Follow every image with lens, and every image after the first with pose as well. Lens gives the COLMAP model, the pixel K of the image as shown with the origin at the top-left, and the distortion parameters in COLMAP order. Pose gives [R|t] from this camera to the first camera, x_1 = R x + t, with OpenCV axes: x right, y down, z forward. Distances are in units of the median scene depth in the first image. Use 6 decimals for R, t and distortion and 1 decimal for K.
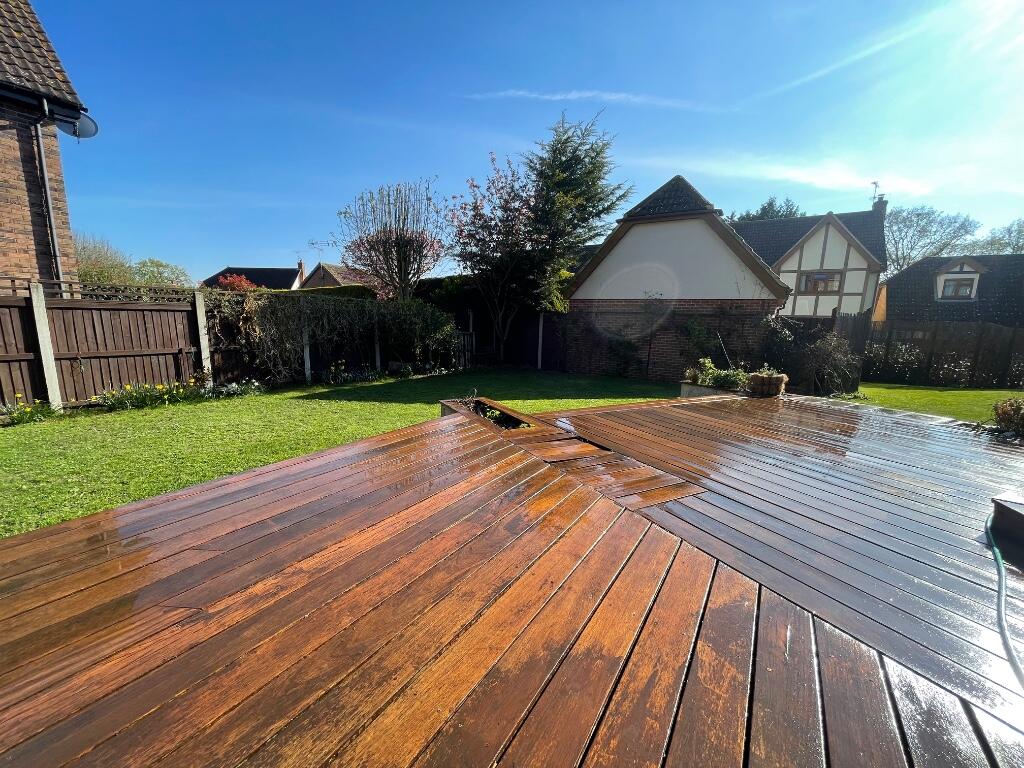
lens RADIAL K [[417.5, 0, 512.0], [0, 417.5, 384.0], [0, 0, 1]] dist [0.000801, 0.000531]
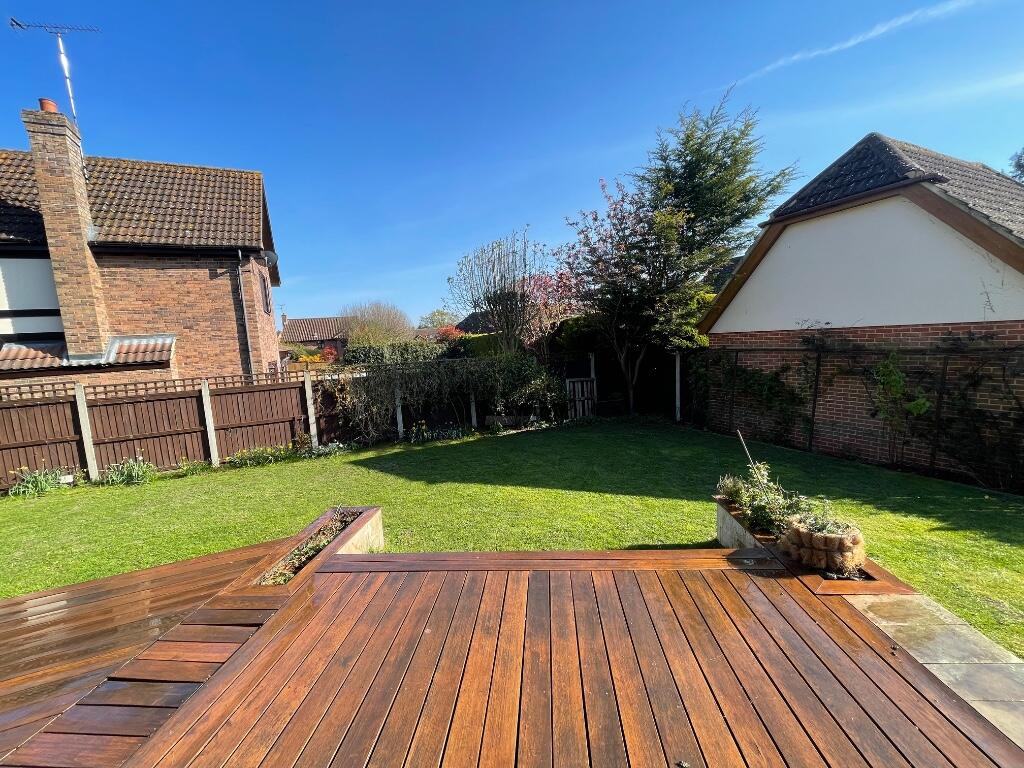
lens RADIAL K [[417.5, 0, 512.0], [0, 417.5, 384.0], [0, 0, 1]] dist [0.000801, 0.000531]
pose [[0.835916, -0.013348, -0.548695, 0.377978], [-0.008261, 0.999285, -0.036894, -0.113235], [0.548795, 0.035373, 0.835208, 0.225355]]
